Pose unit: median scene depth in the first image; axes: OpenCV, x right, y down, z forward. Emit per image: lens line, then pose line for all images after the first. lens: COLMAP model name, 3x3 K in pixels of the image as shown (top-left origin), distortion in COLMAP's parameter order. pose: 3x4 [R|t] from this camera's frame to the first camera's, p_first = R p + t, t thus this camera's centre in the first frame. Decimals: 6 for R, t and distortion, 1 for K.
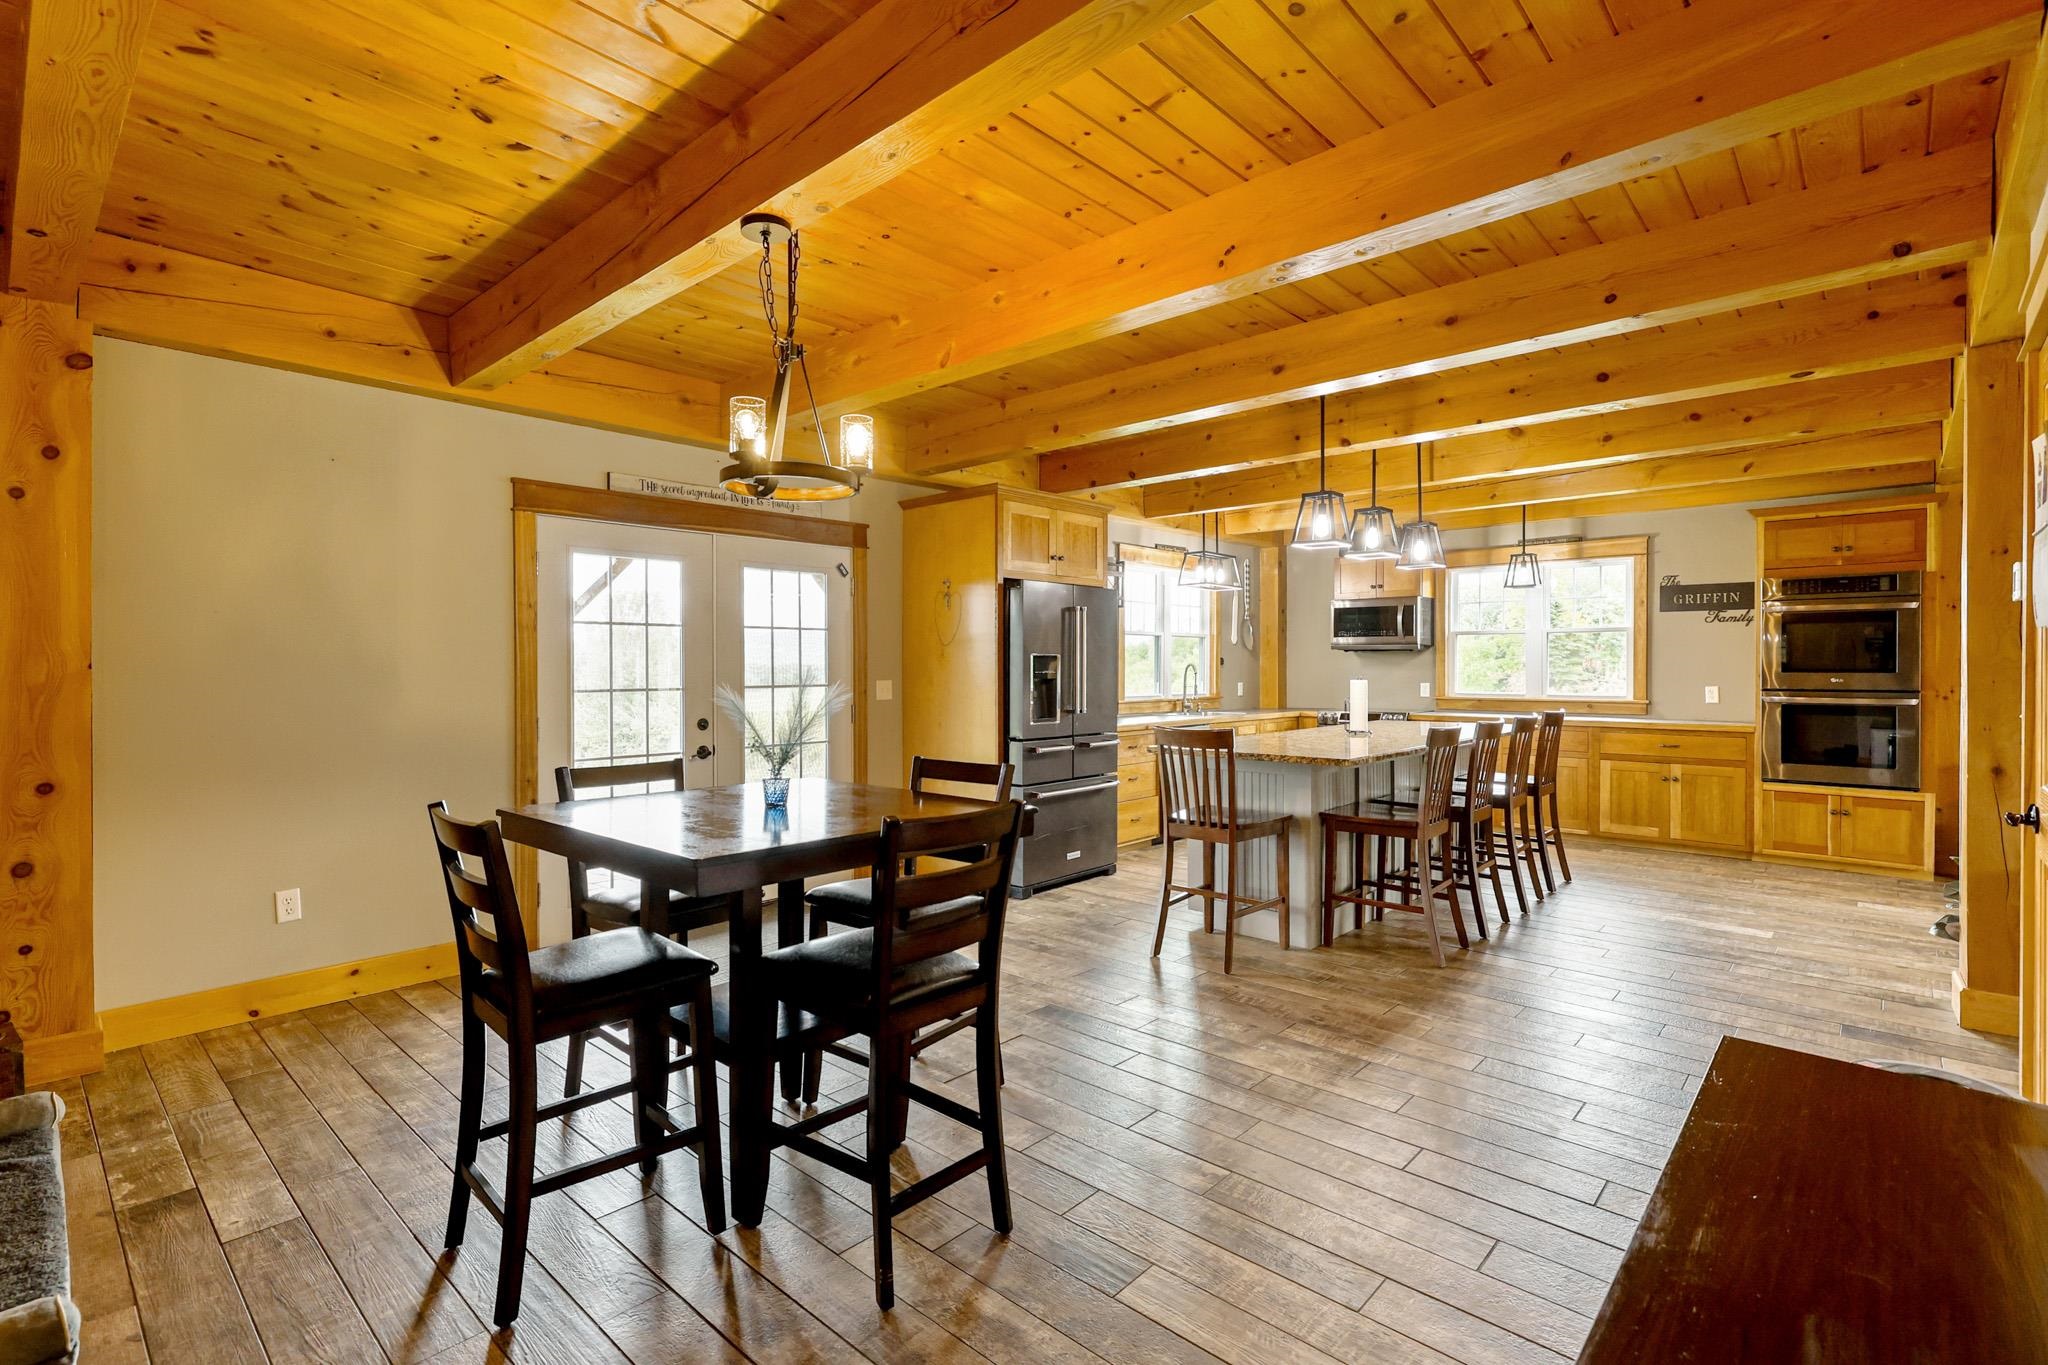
lens RADIAL K [[934.9, 0, 1015.6], [0, 934.9, 677.2], [0, 0, 1]] dist [0.000204, -0.002434]
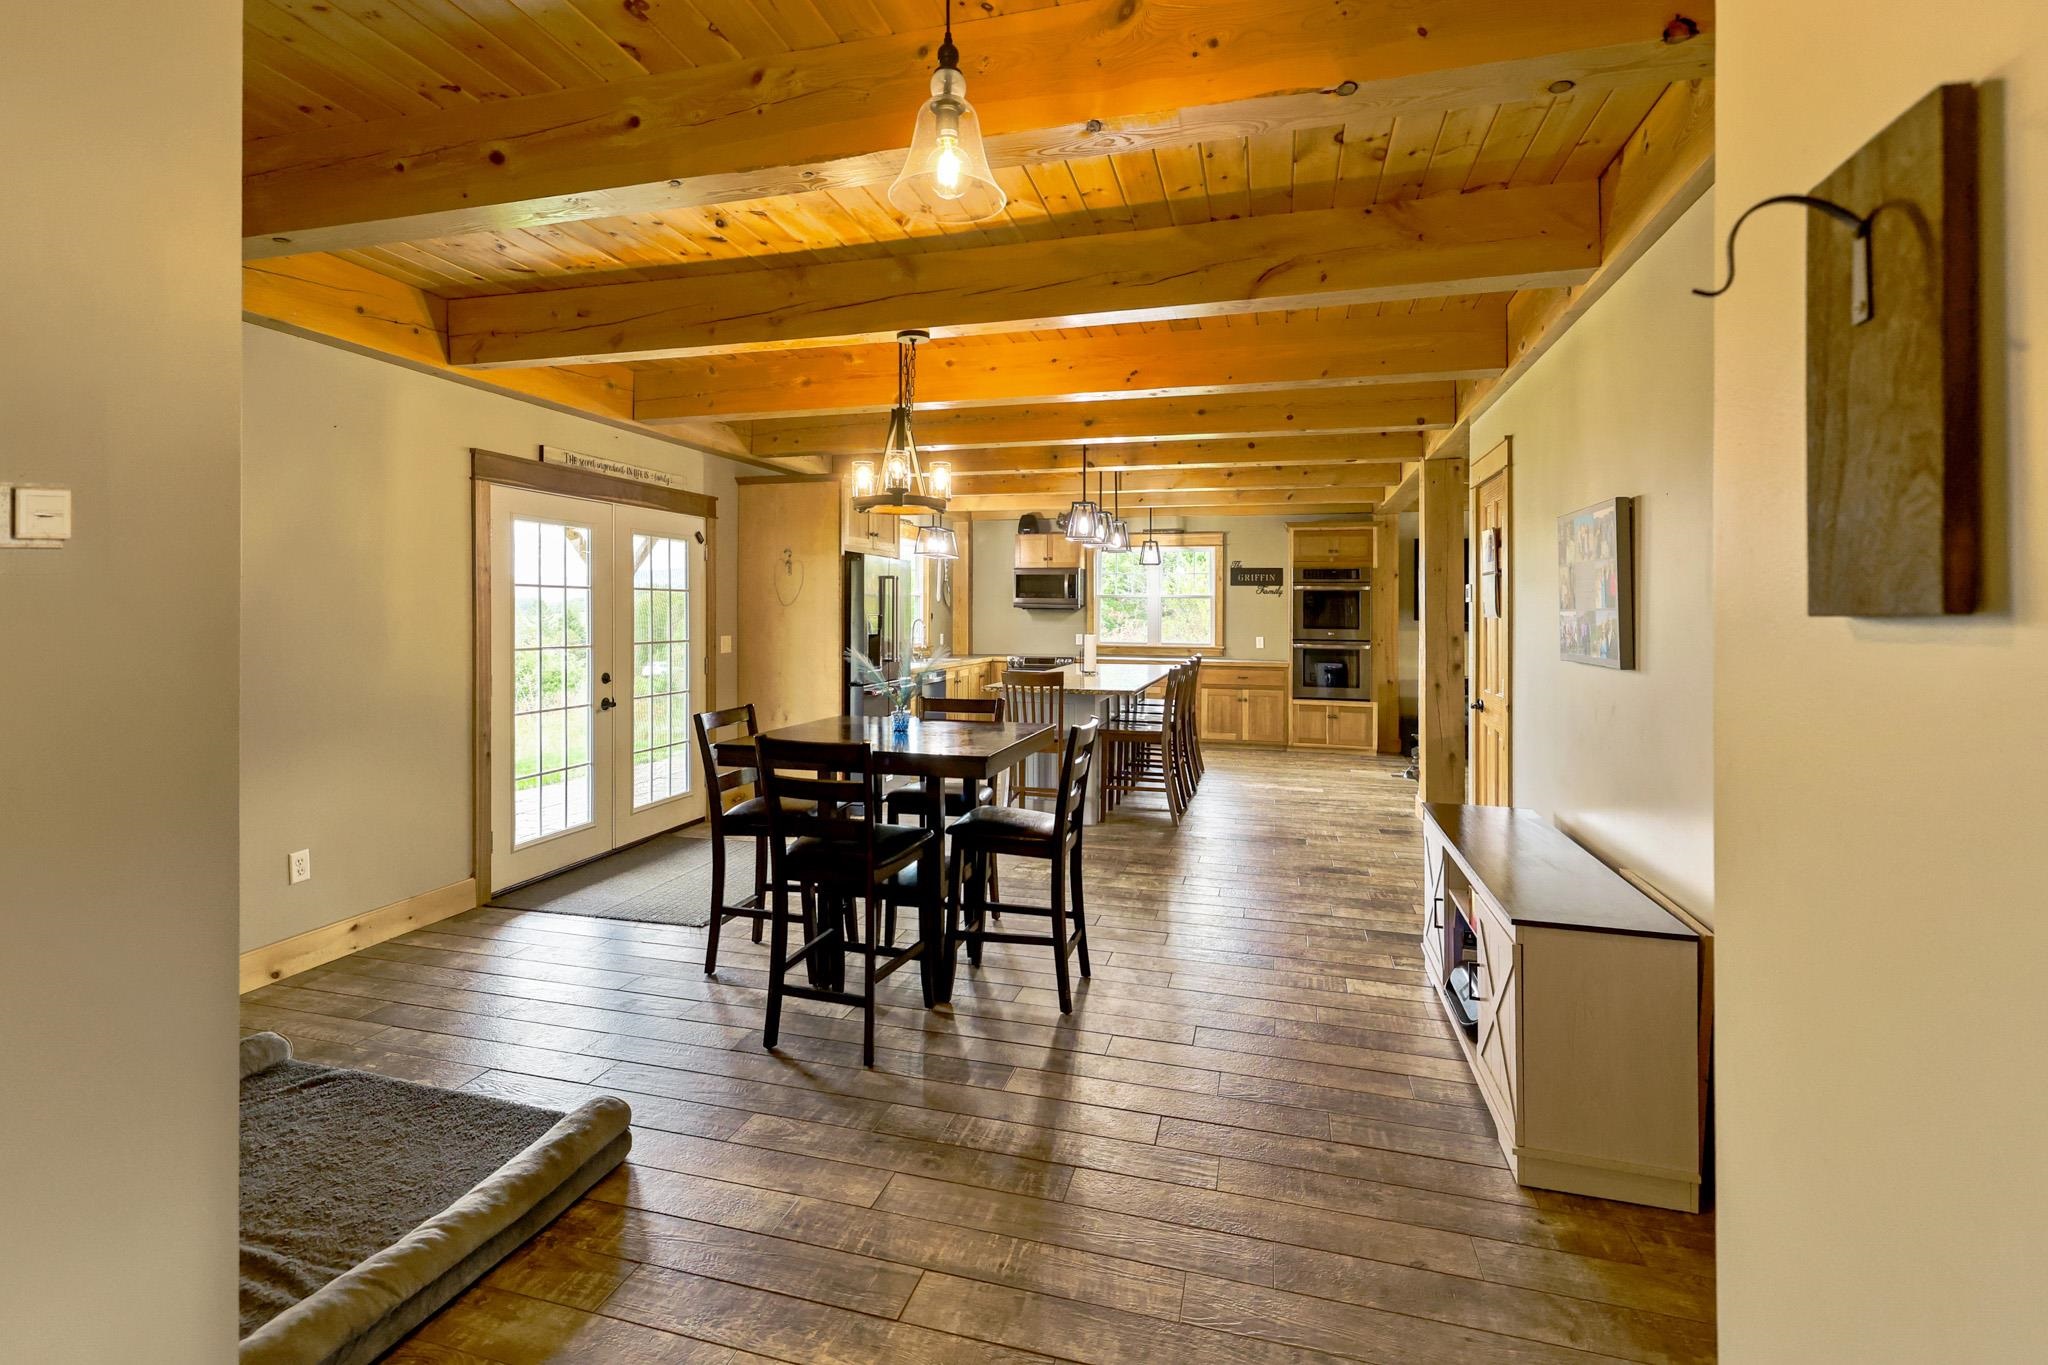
lens RADIAL K [[934.9, 0, 1034.6], [0, 934.9, 617.0], [0, 0, 1]] dist [0.000204, -0.002434]
pose [[0.877438, 0.007483, 0.479631, -0.339200], [-0.005962, 0.999971, -0.004695, -0.015162], [-0.479653, 0.001260, 0.877458, -0.160742]]
